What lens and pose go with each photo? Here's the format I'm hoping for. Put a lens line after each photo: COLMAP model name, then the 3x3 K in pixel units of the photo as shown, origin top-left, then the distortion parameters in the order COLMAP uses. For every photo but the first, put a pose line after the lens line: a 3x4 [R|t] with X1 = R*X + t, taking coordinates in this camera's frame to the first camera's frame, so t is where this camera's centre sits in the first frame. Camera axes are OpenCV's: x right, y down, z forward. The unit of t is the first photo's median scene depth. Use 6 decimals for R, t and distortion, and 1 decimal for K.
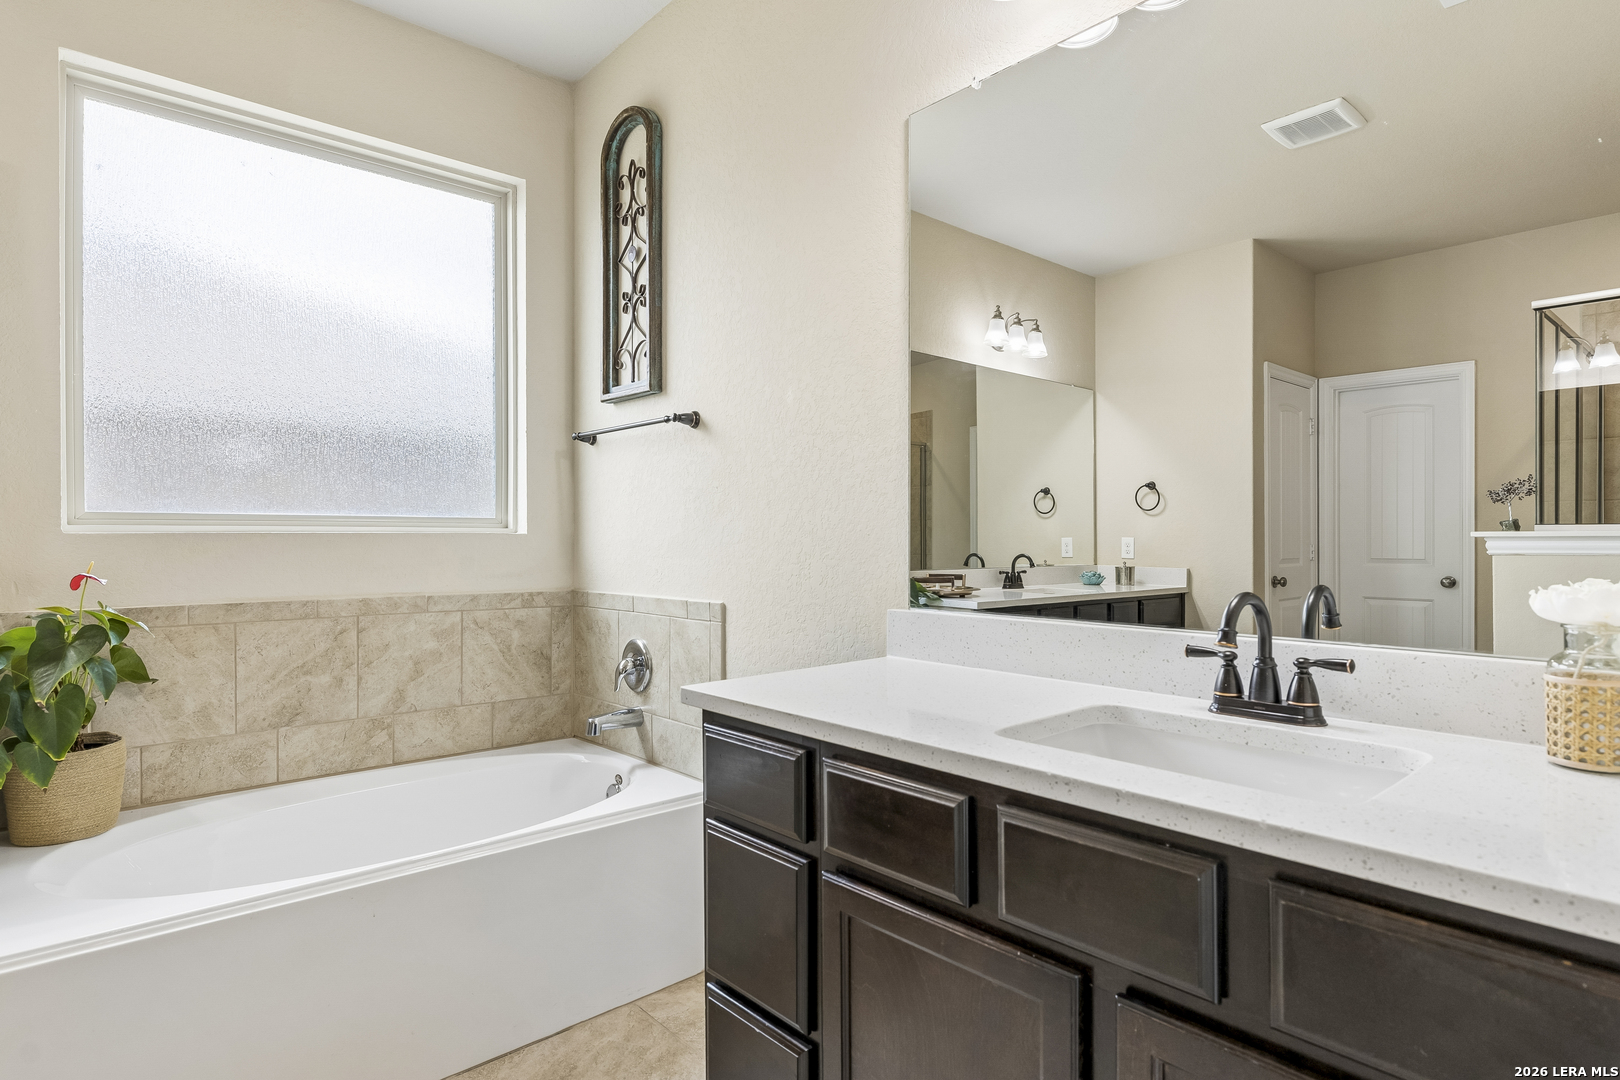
lens RADIAL K [[869.6, 0, 811.9], [0, 869.6, 538.1], [0, 0, 1]] dist [-0.004498, -0.001651]
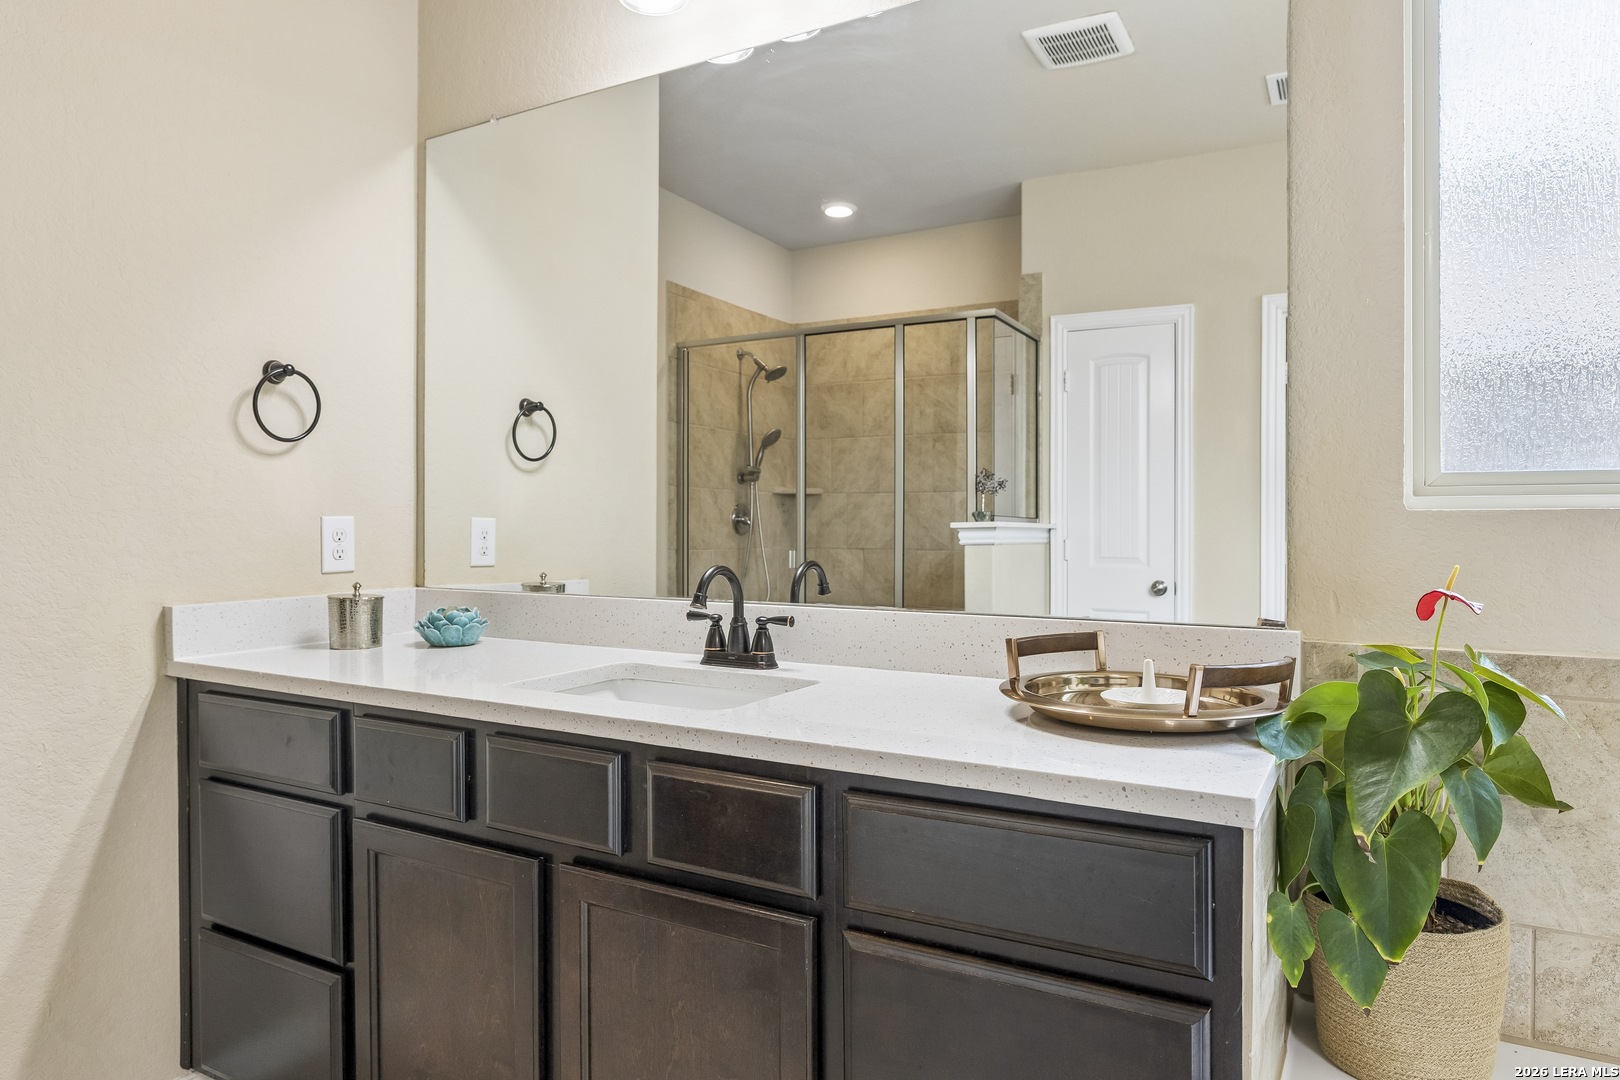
lens RADIAL K [[1031.4, 0, 808.9], [0, 1031.4, 534.6], [0, 0, 1]] dist [-0.003989, -0.002047]
pose [[0.324826, 0.013023, -0.945684, -0.389891], [-0.003769, 0.999915, 0.012475, 0.003279], [0.945766, -0.000488, 0.324847, 0.452596]]
